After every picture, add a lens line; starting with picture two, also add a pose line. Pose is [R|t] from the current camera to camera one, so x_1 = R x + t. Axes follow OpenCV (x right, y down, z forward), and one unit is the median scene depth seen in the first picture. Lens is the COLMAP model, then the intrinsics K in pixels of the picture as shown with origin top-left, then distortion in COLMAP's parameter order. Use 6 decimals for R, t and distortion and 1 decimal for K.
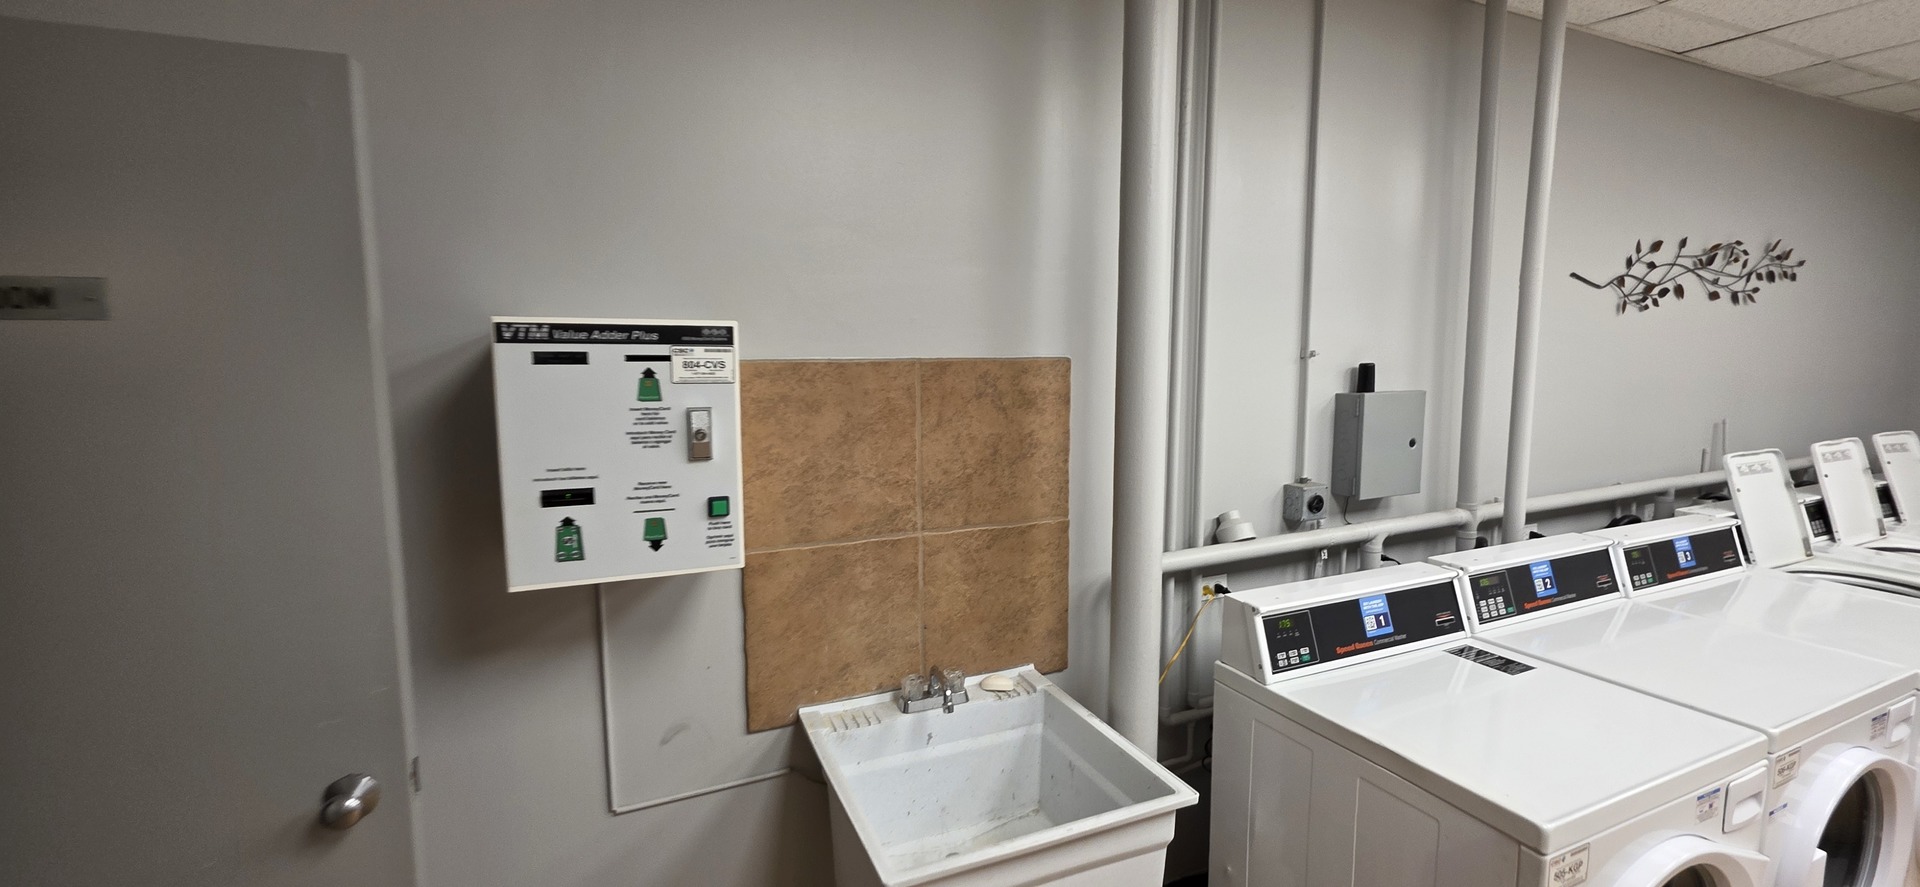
lens RADIAL K [[773.3, 0, 964.7], [0, 773.3, 442.0], [0, 0, 1]] dist [-0.000442, 0.001098]
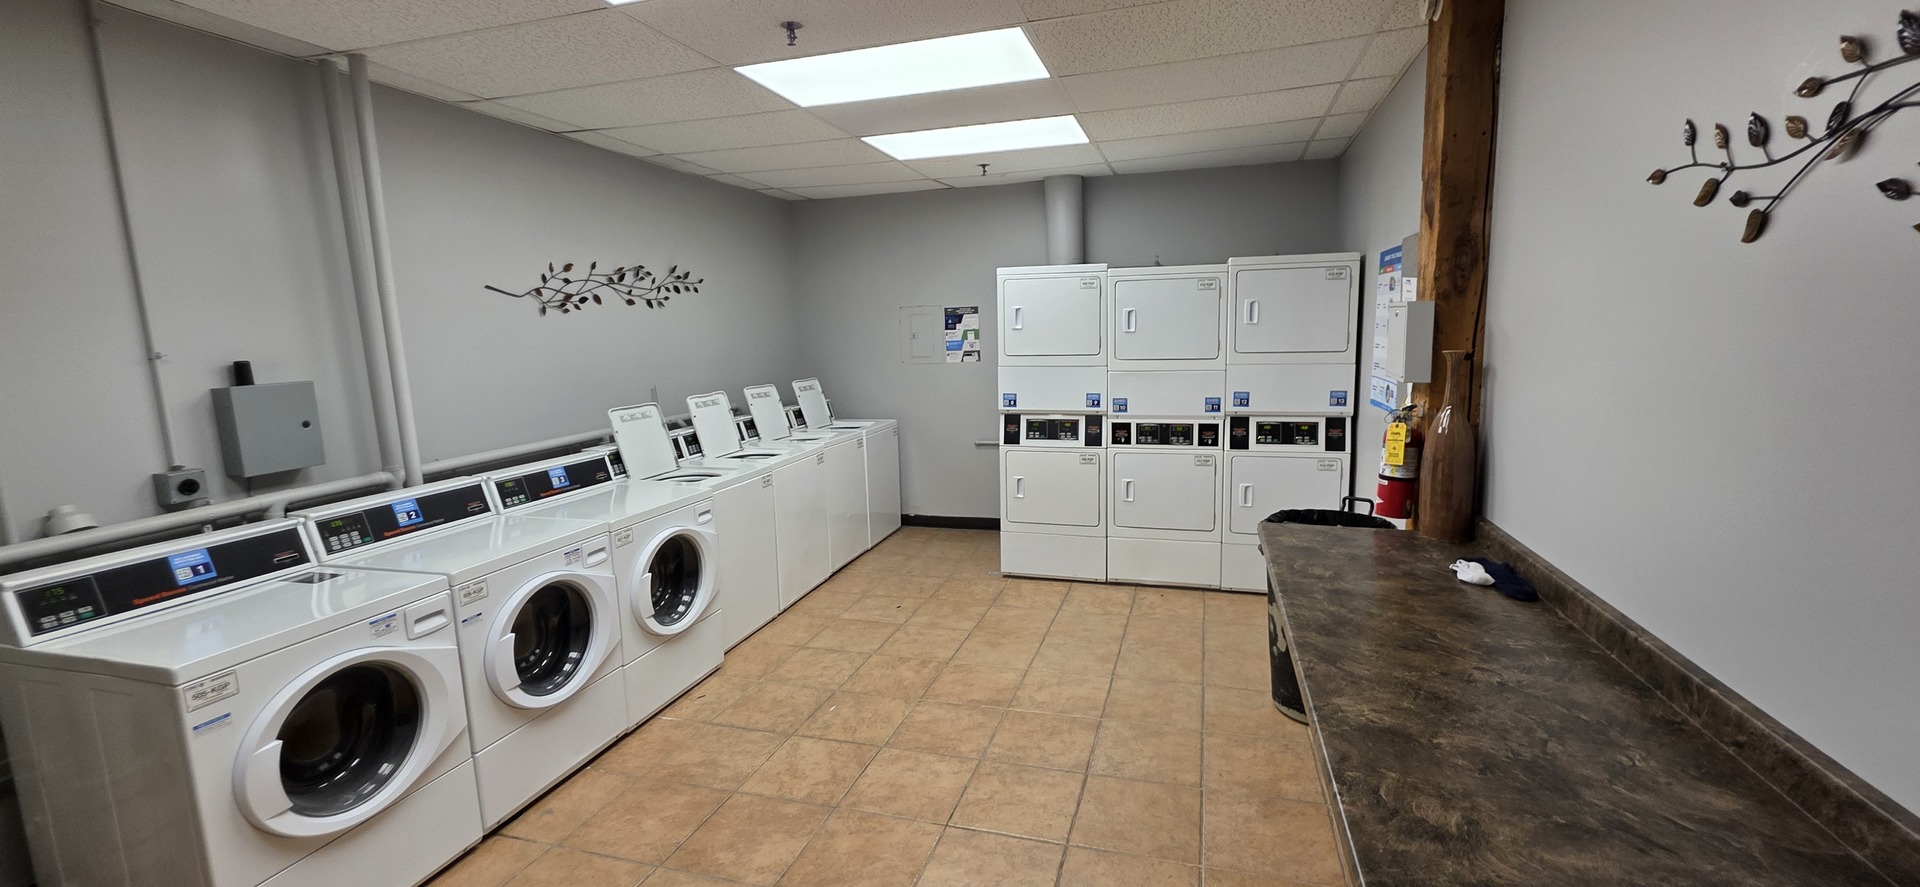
lens RADIAL K [[773.3, 0, 968.4], [0, 773.3, 442.9], [0, 0, 1]] dist [-0.000442, 0.001098]
pose [[0.639976, -0.123287, 0.758440, 0.317980], [0.107793, 0.991689, 0.070245, 0.057463], [-0.760796, 0.036799, 0.647946, -0.589528]]
